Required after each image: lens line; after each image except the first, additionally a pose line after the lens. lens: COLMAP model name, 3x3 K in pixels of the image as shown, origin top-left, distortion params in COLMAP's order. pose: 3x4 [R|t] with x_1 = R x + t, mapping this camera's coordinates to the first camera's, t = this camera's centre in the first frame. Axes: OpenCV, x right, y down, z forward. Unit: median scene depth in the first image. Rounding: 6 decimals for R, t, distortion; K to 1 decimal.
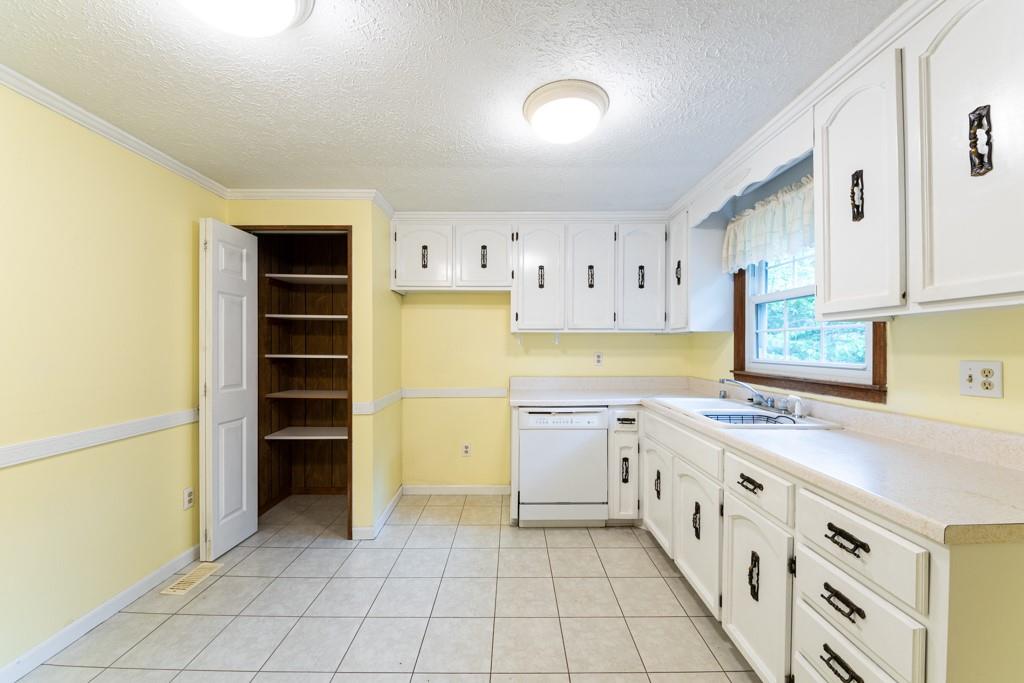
lens RADIAL K [[365.1, 0, 513.5], [0, 365.1, 345.6], [0, 0, 1]] dist [0.013671, -0.010403]
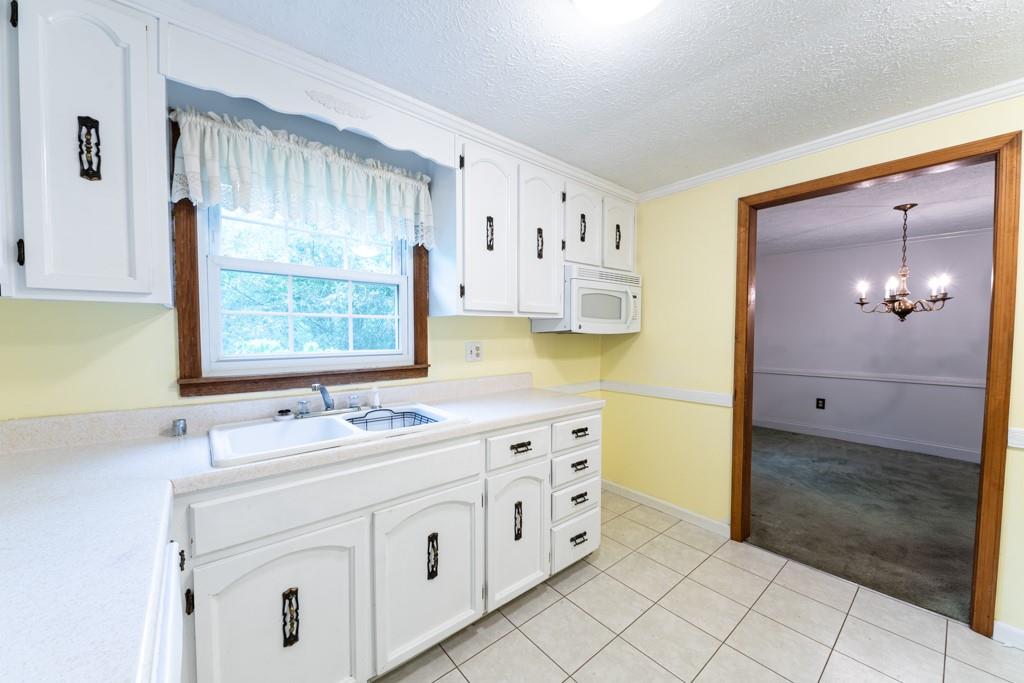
lens RADIAL K [[367.3, 0, 509.3], [0, 367.3, 347.4], [0, 0, 1]] dist [0.015946, -0.009414]
pose [[-0.629152, -0.026794, 0.776820, -0.223561], [0.001575, 0.999360, 0.035745, 0.000000], [-0.777281, 0.023712, -0.628707, 1.492543]]
